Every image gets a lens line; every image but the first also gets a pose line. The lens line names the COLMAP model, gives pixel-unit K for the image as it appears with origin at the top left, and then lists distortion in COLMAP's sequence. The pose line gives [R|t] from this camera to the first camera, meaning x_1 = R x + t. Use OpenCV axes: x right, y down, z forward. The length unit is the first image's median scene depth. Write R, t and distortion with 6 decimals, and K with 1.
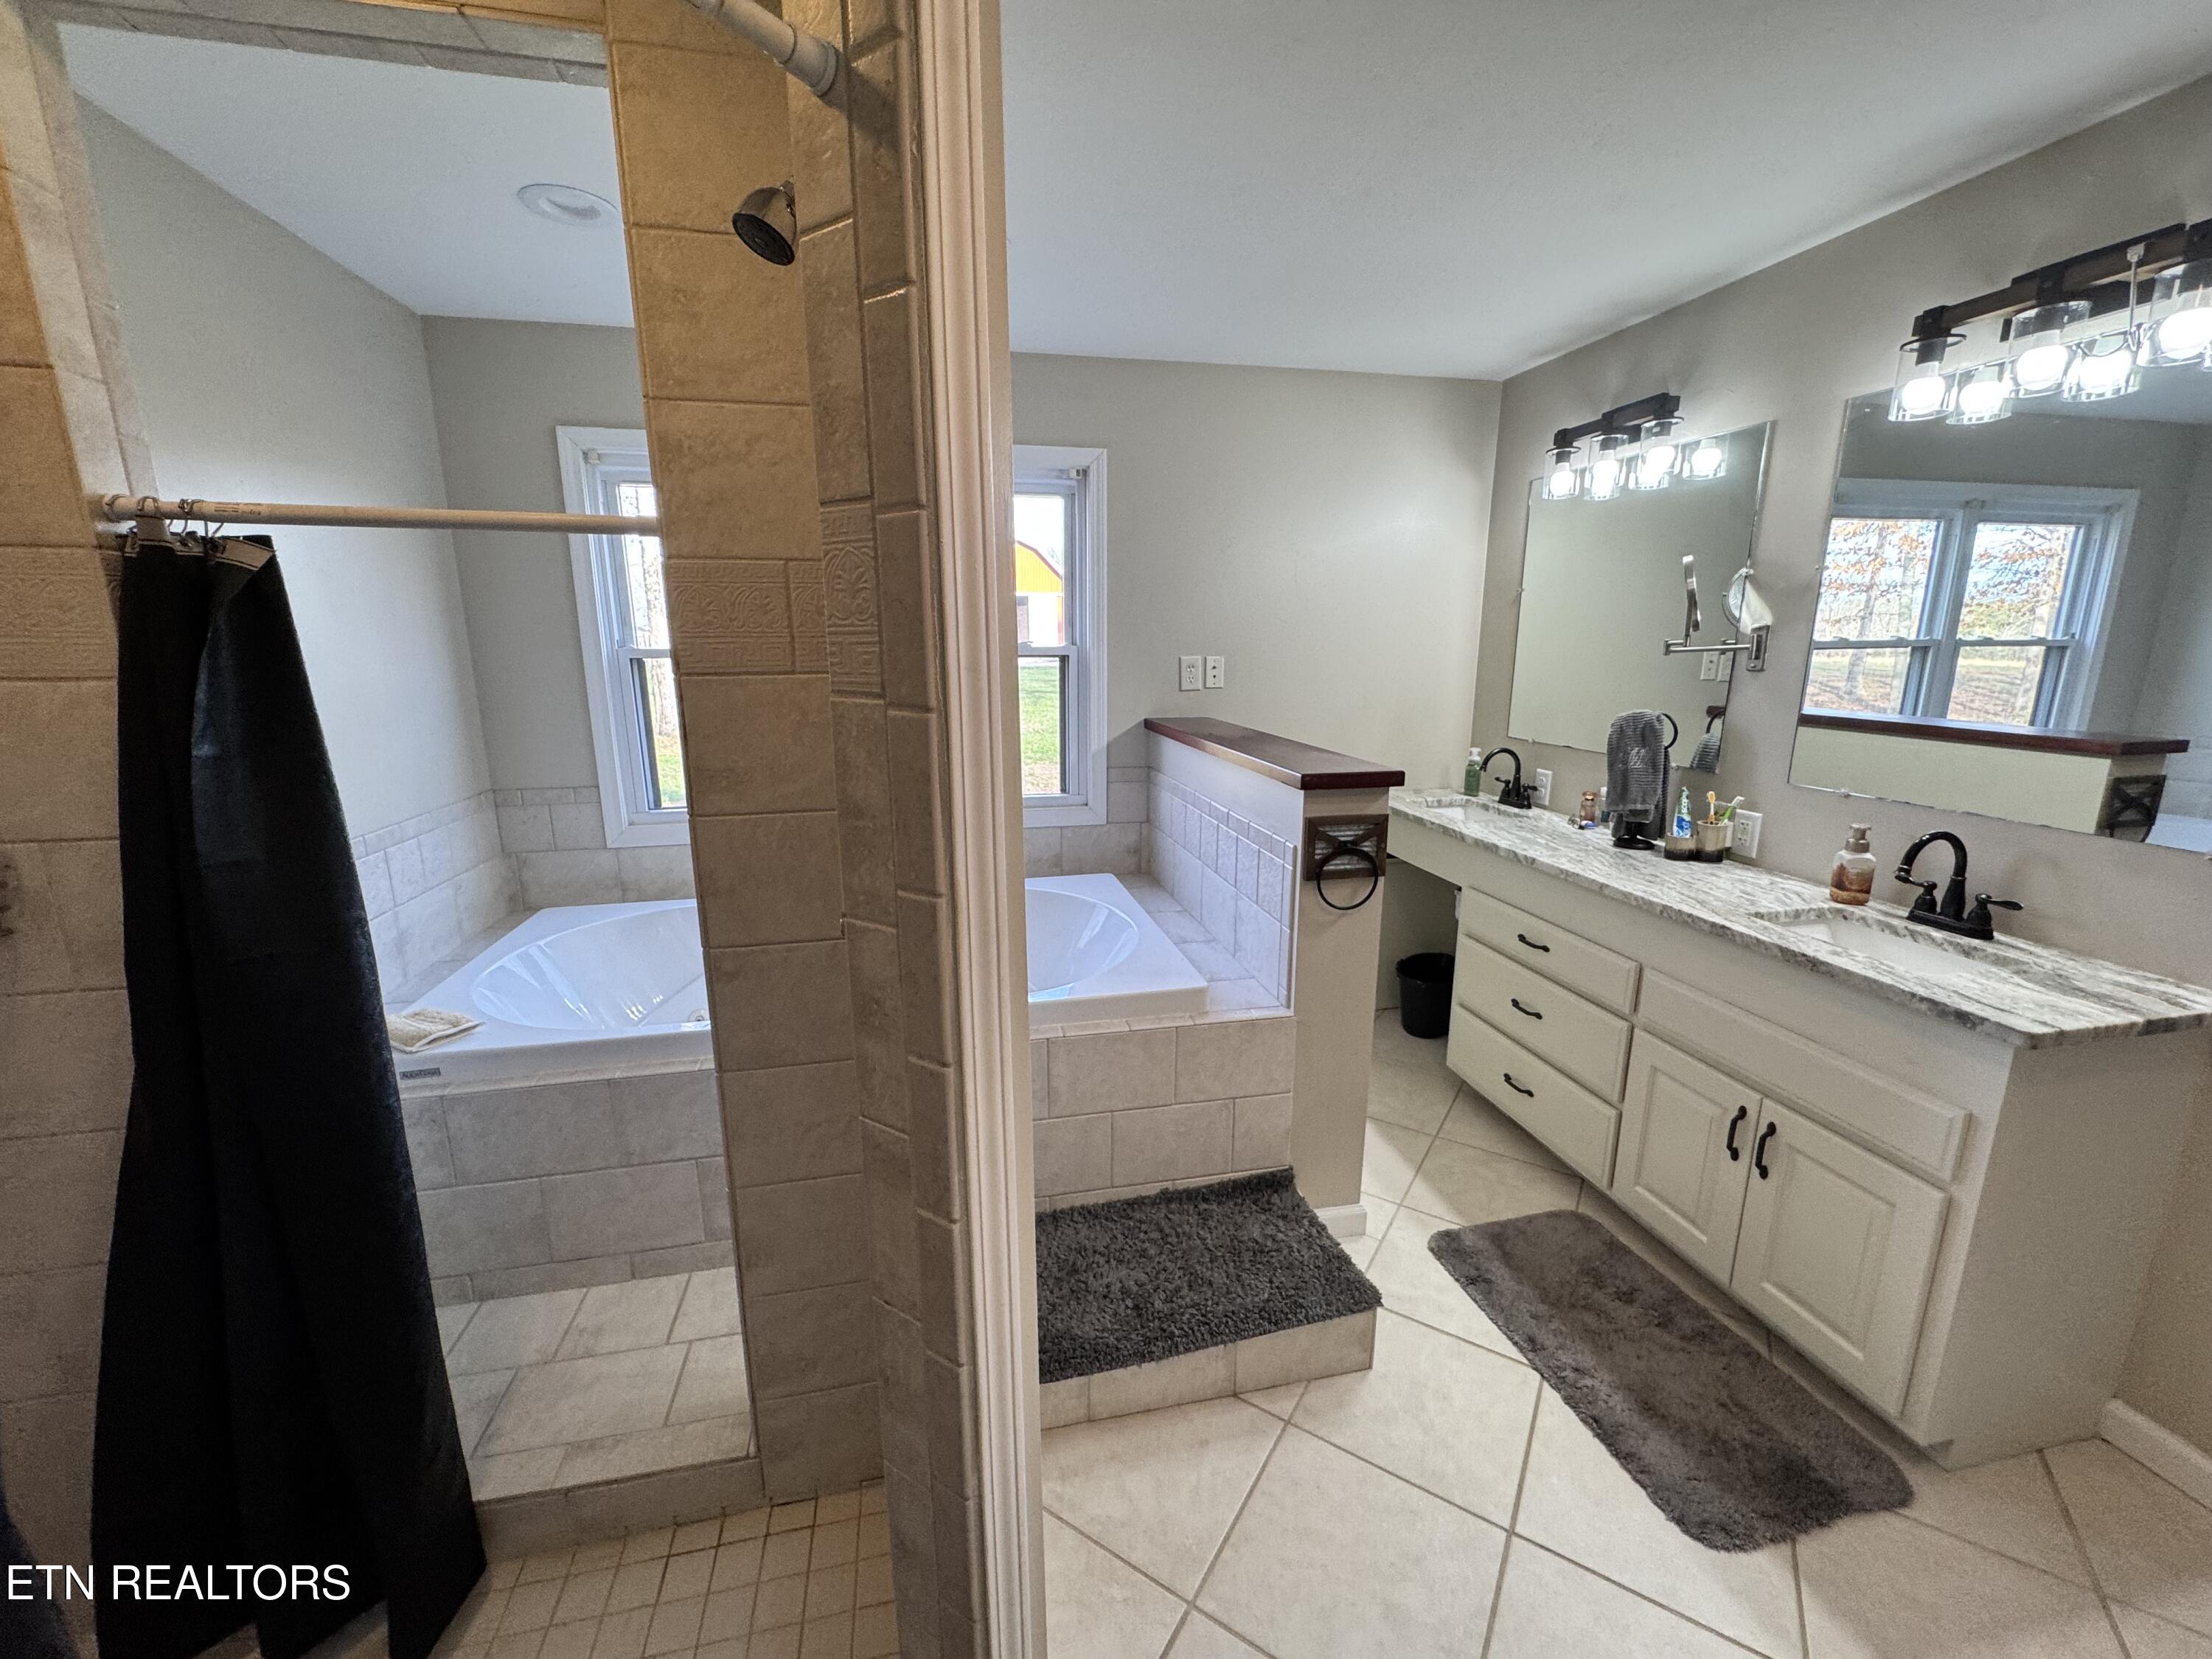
lens RADIAL K [[877.8, 0, 1102.4], [0, 877.8, 826.6], [0, 0, 1]] dist [0.000410, 0.000043]
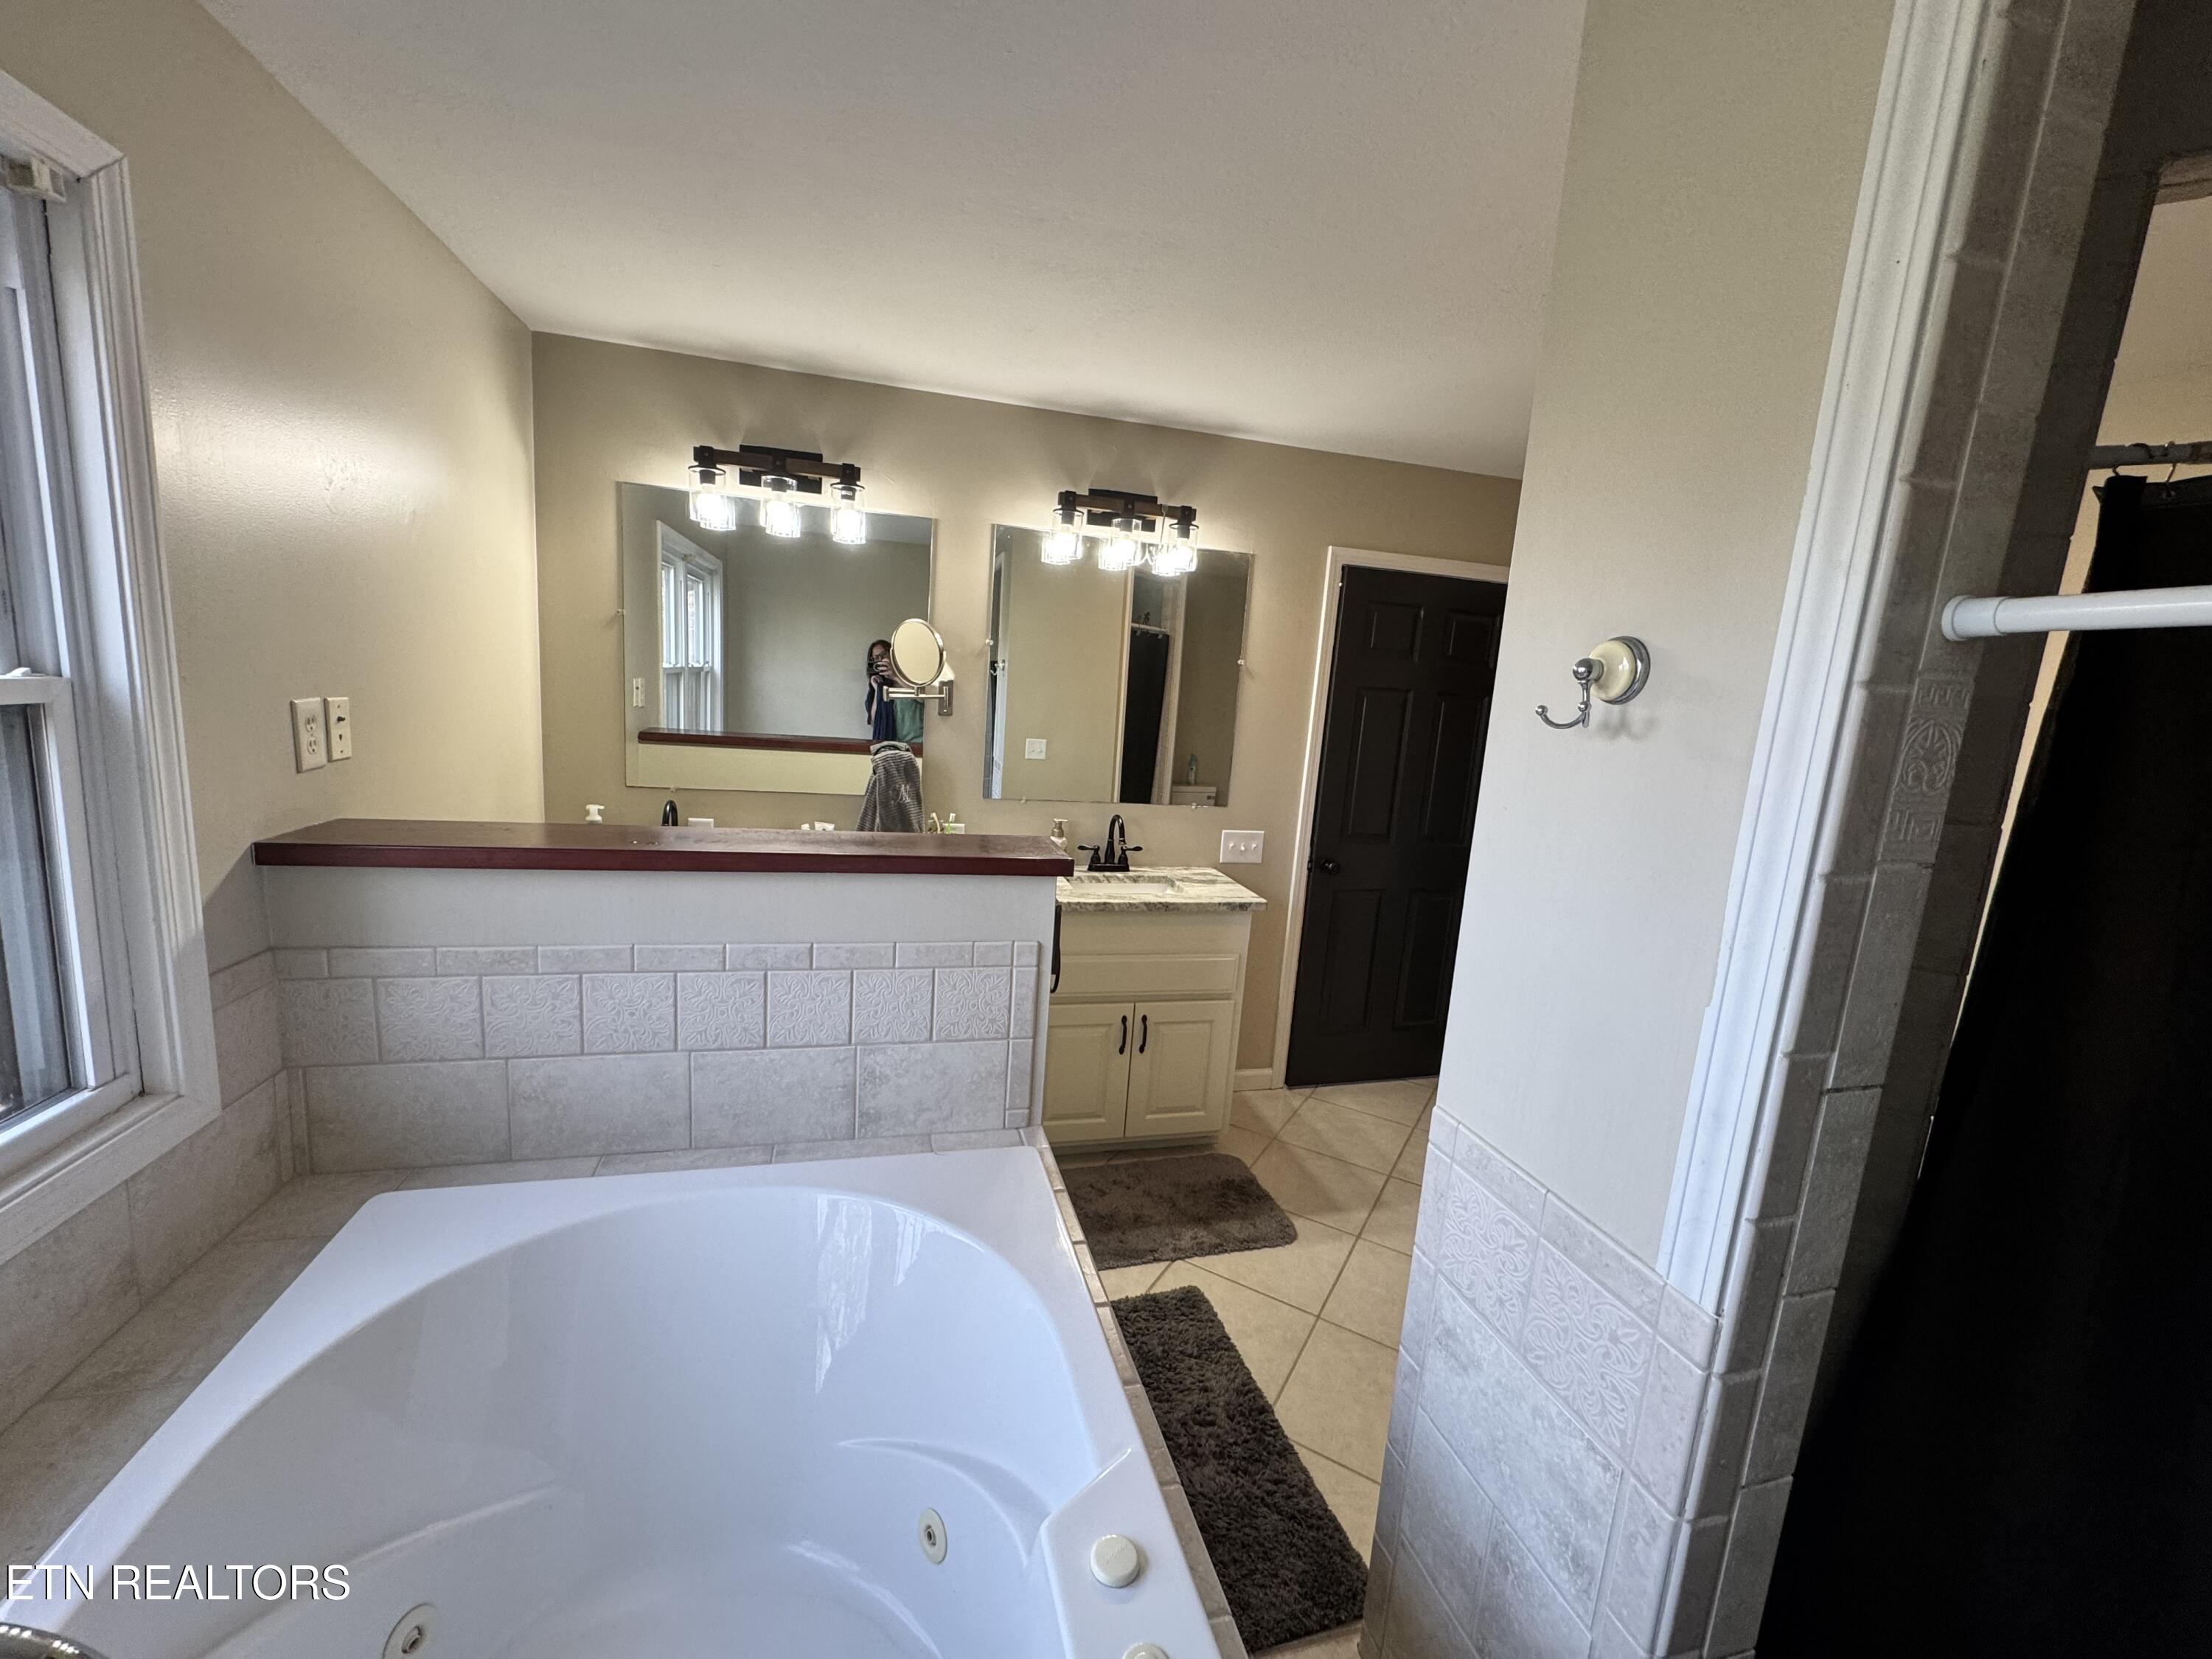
lens RADIAL K [[877.8, 0, 1098.7], [0, 877.8, 830.5], [0, 0, 1]] dist [0.000410, 0.000043]
pose [[-0.039703, -0.164696, 0.985545, -0.554194], [0.144480, 0.975011, 0.168756, -0.198971], [-0.988711, 0.149092, -0.014916, 0.831040]]
